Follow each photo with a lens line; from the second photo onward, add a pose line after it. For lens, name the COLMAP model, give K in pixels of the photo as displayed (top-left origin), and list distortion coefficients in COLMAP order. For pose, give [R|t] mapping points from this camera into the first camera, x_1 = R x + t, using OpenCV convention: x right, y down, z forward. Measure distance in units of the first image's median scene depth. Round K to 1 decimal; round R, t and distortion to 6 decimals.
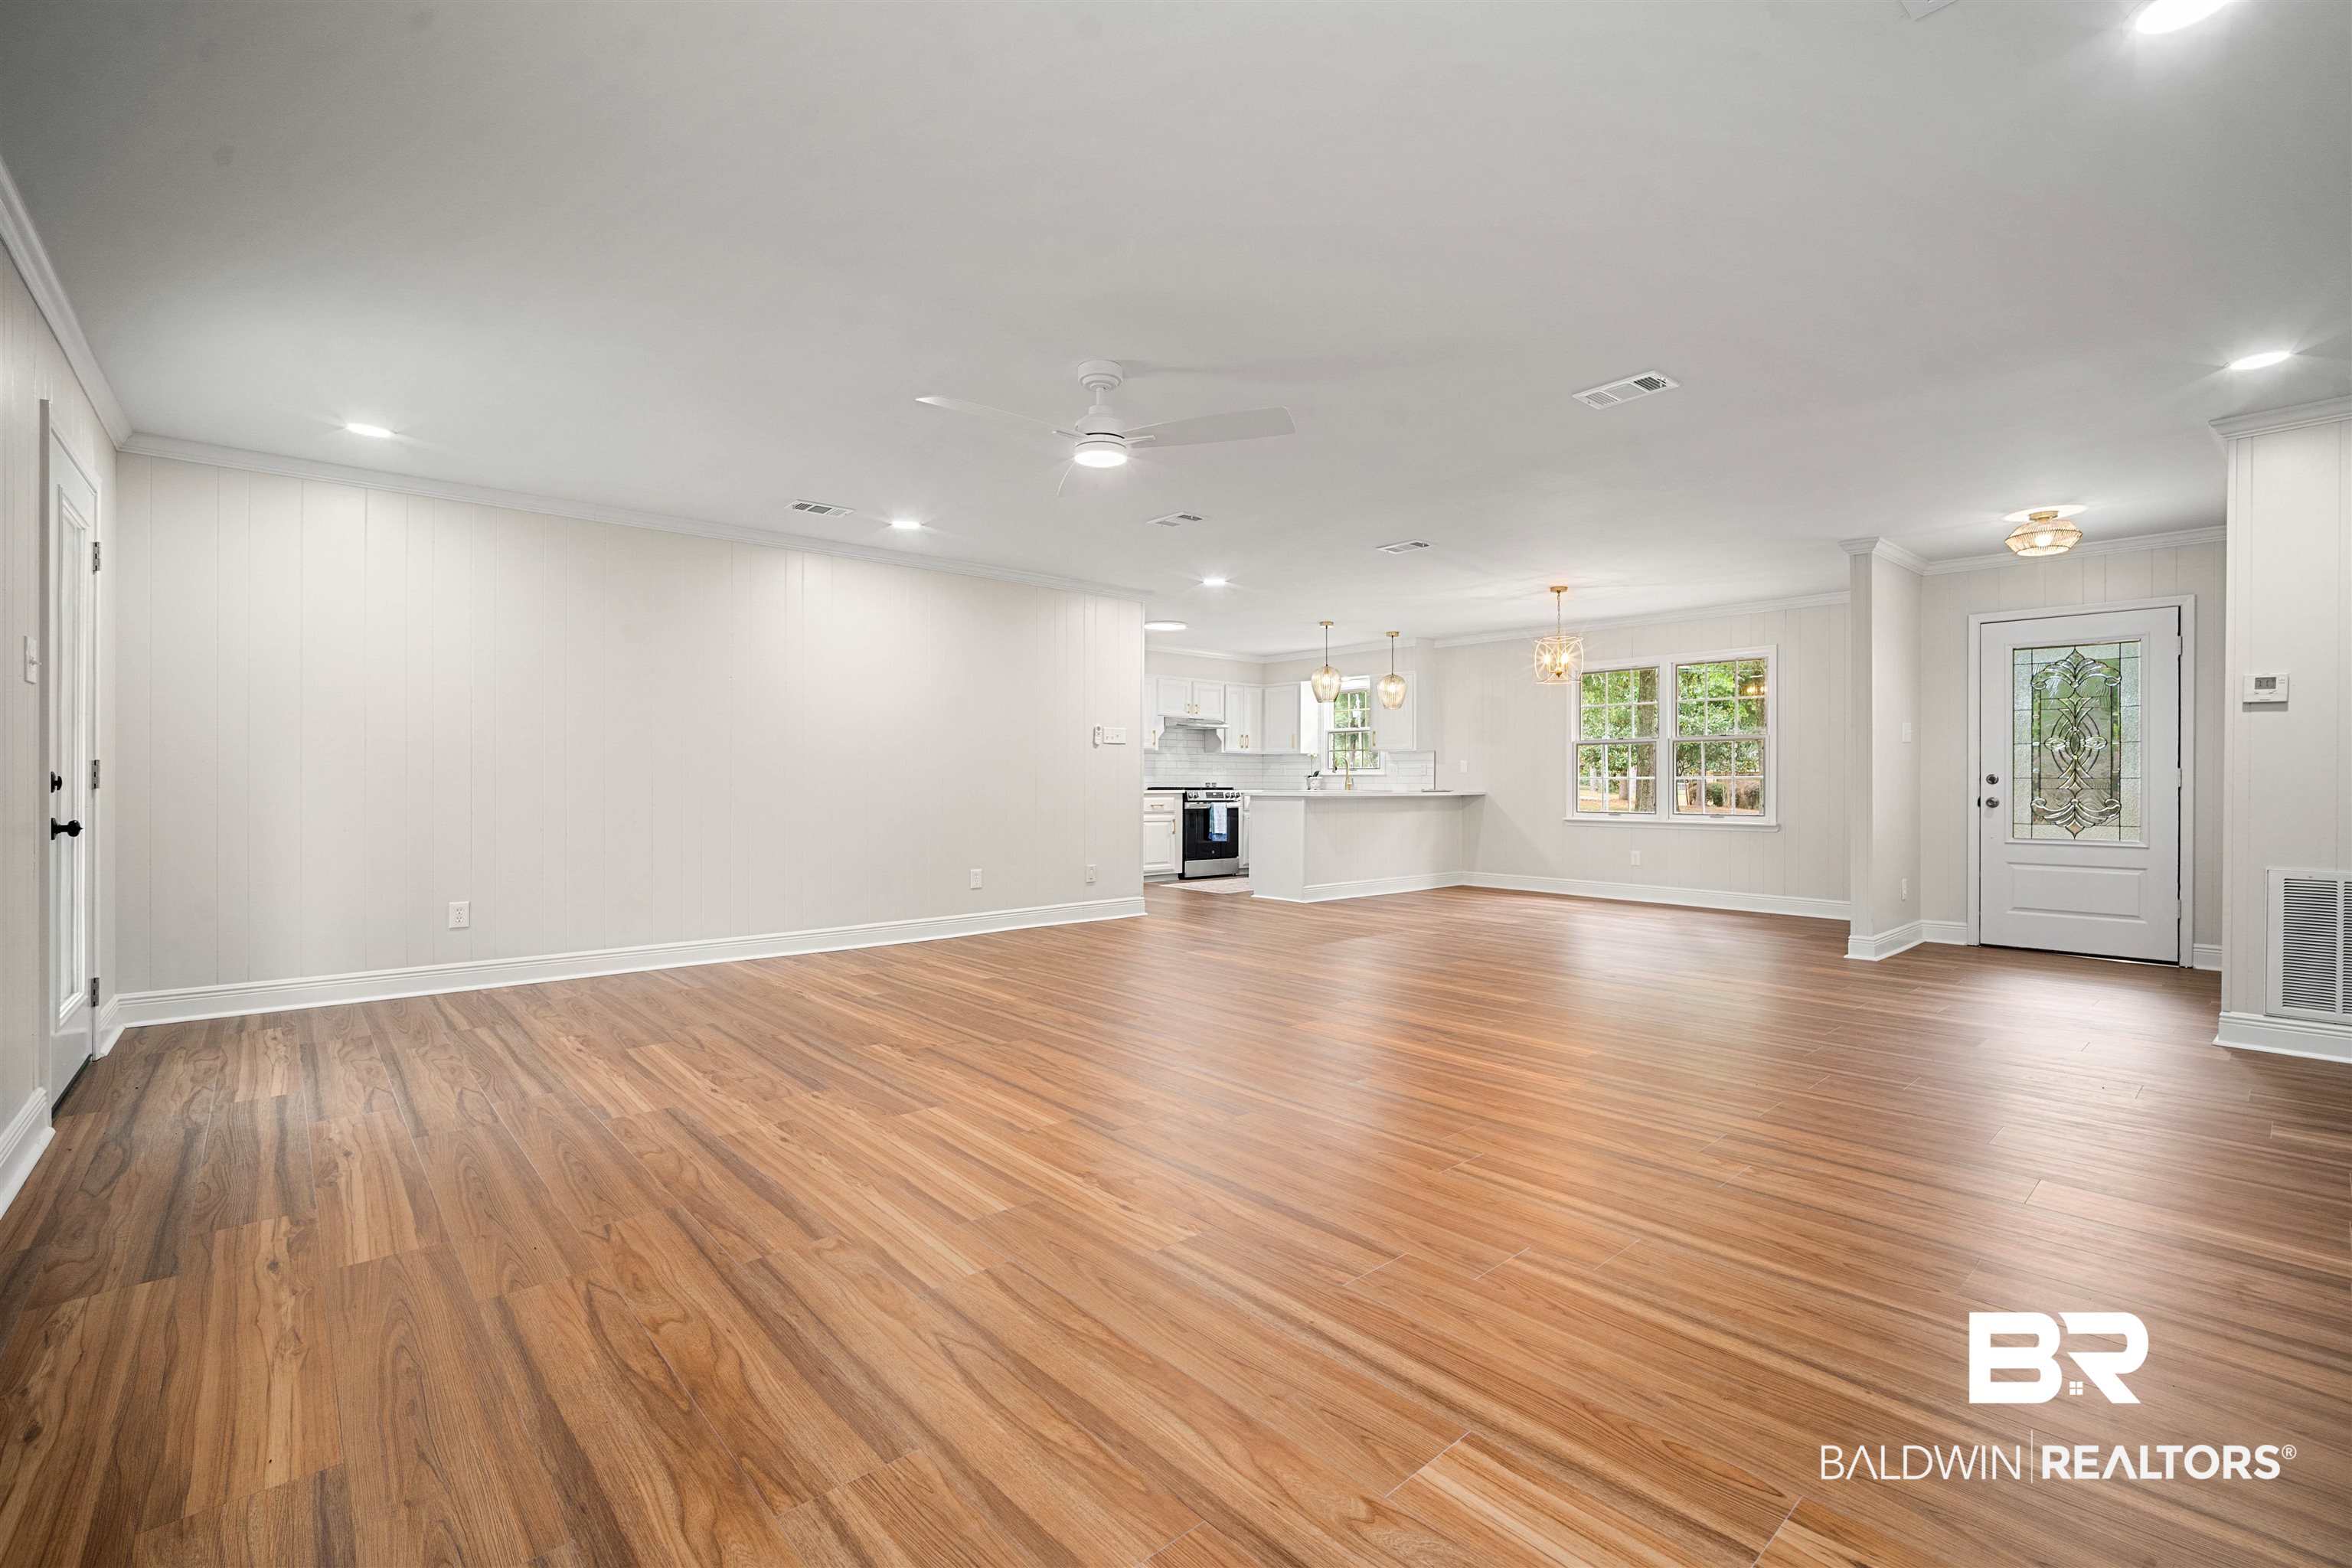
lens RADIAL K [[1044.4, 0, 1186.2], [0, 1044.4, 780.3], [0, 0, 1]] dist [-0.011043, 0.004239]
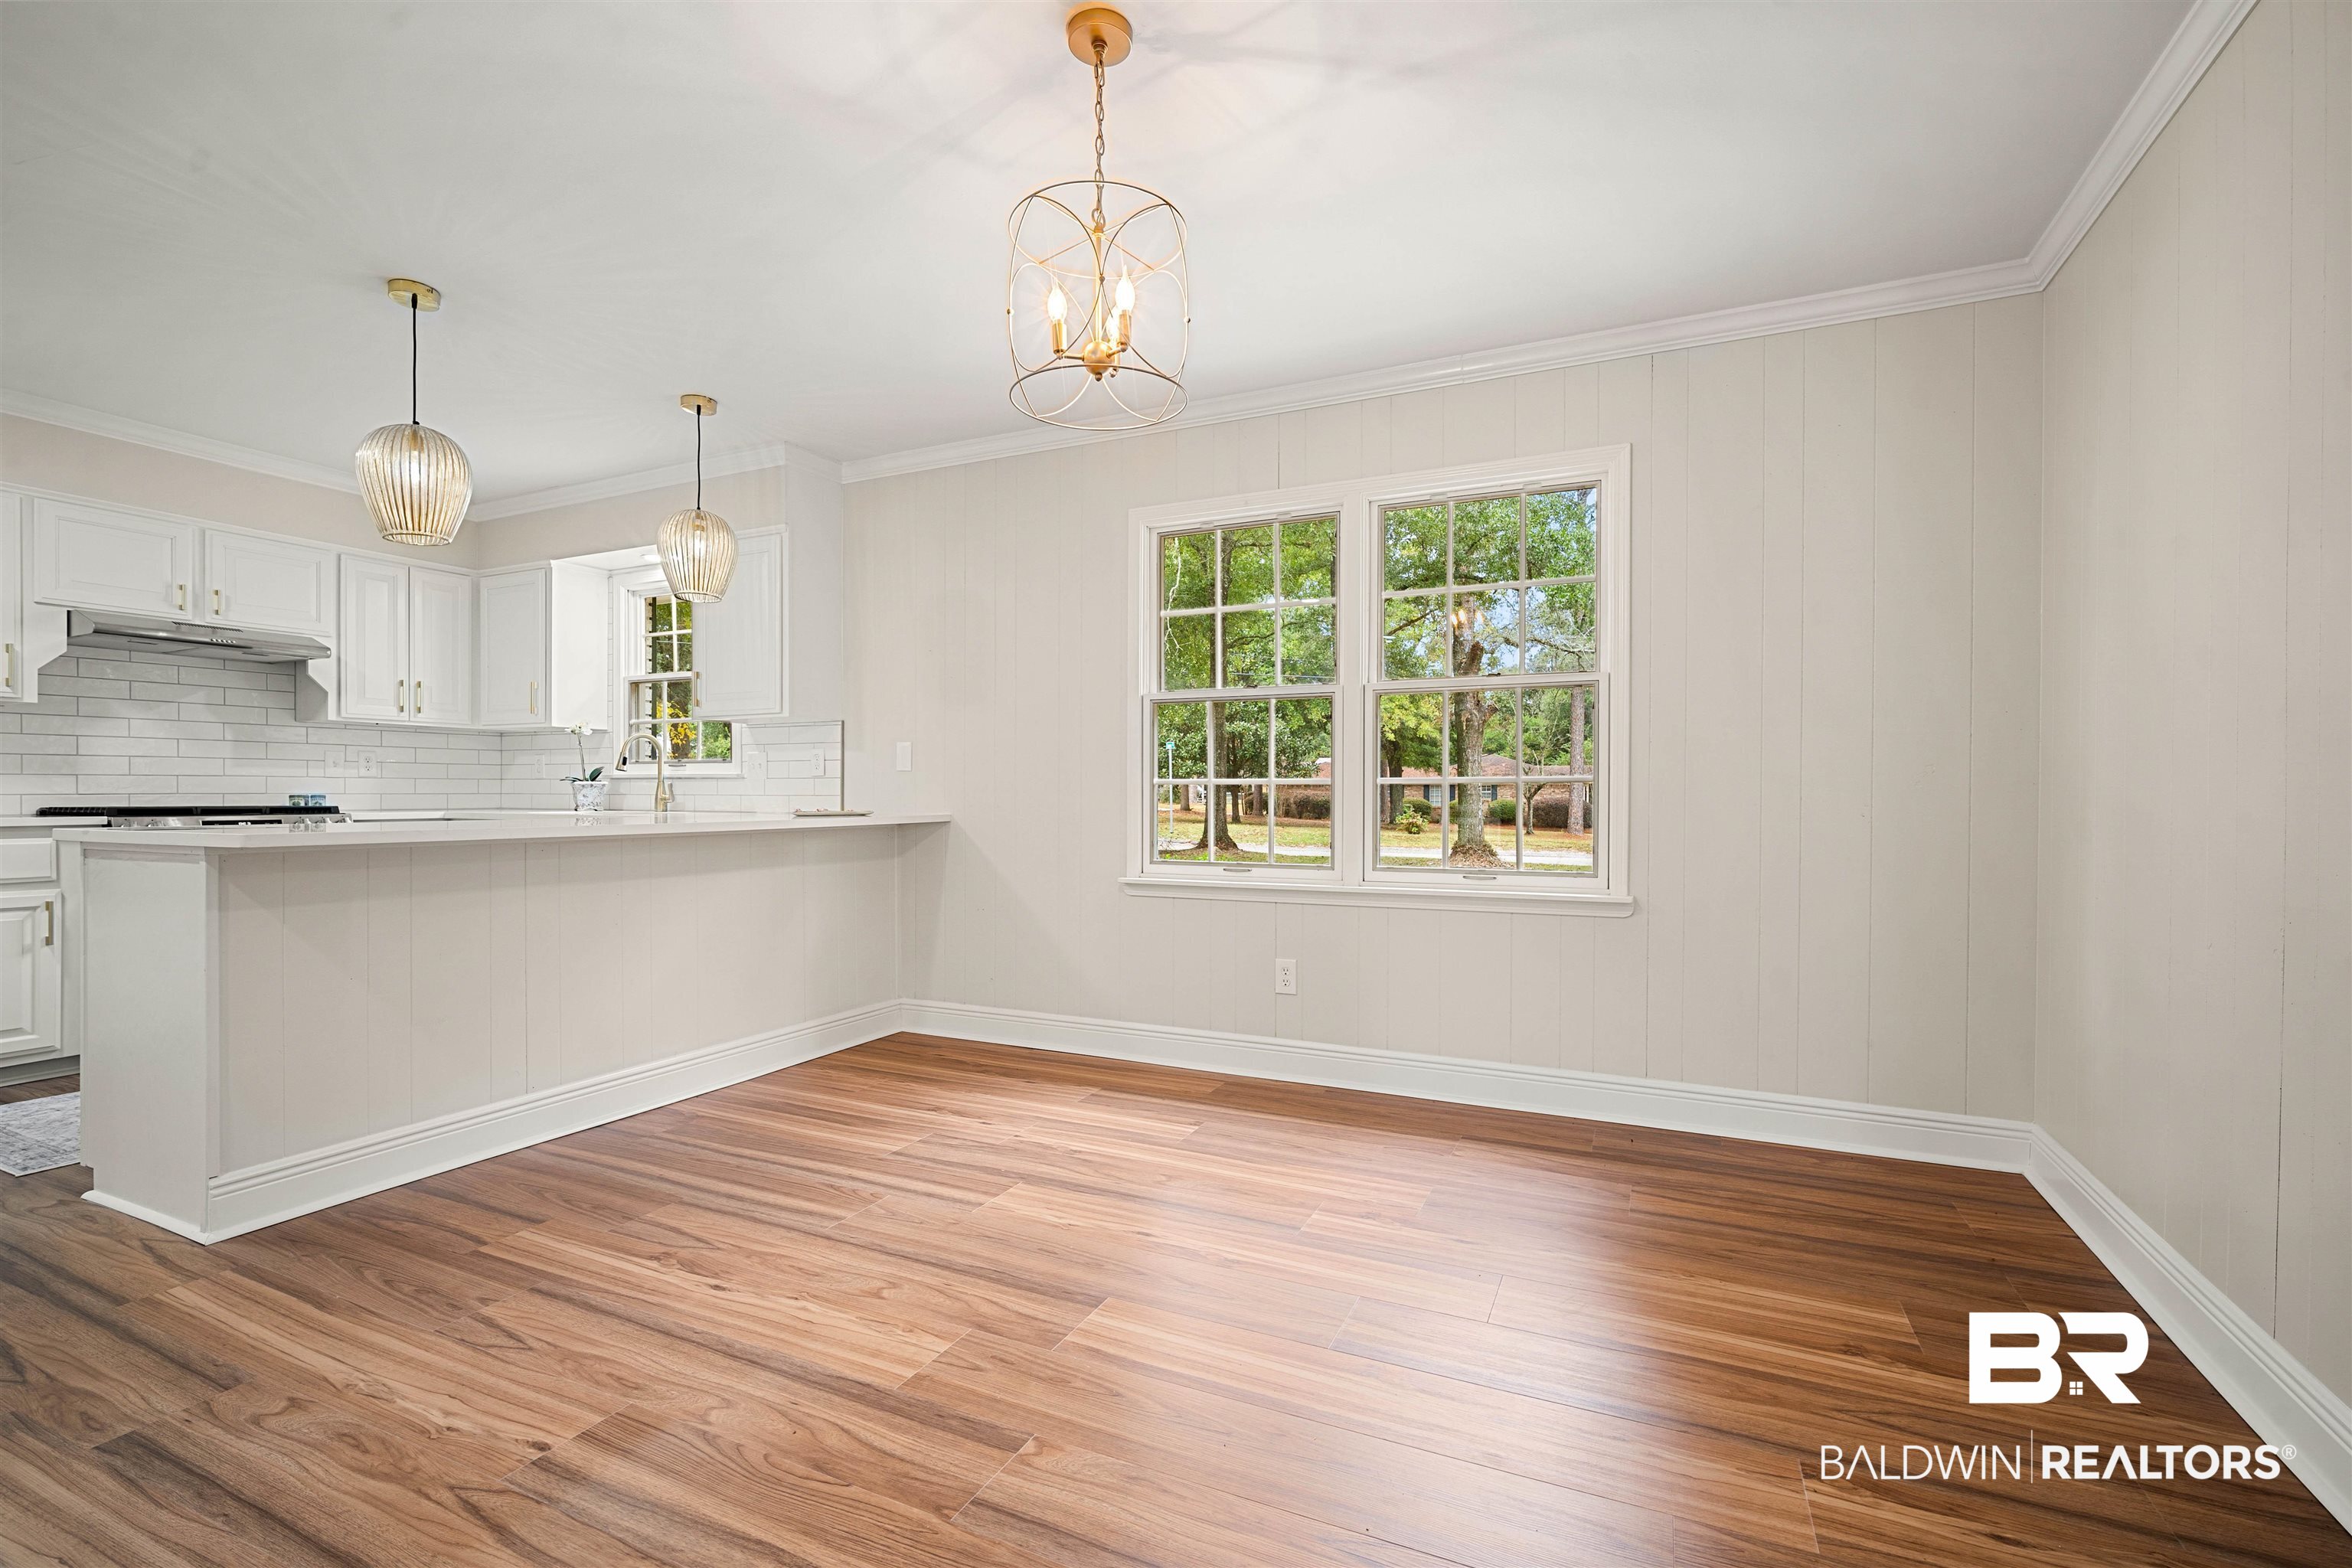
lens RADIAL K [[1048.4, 0, 1197.1], [0, 1048.4, 792.1], [0, 0, 1]] dist [-0.009535, 0.003002]
pose [[0.936758, 0.004870, 0.349943, 2.010161], [-0.002858, 0.999976, -0.006264, 0.026954], [-0.349965, 0.004868, 0.936750, 4.894267]]
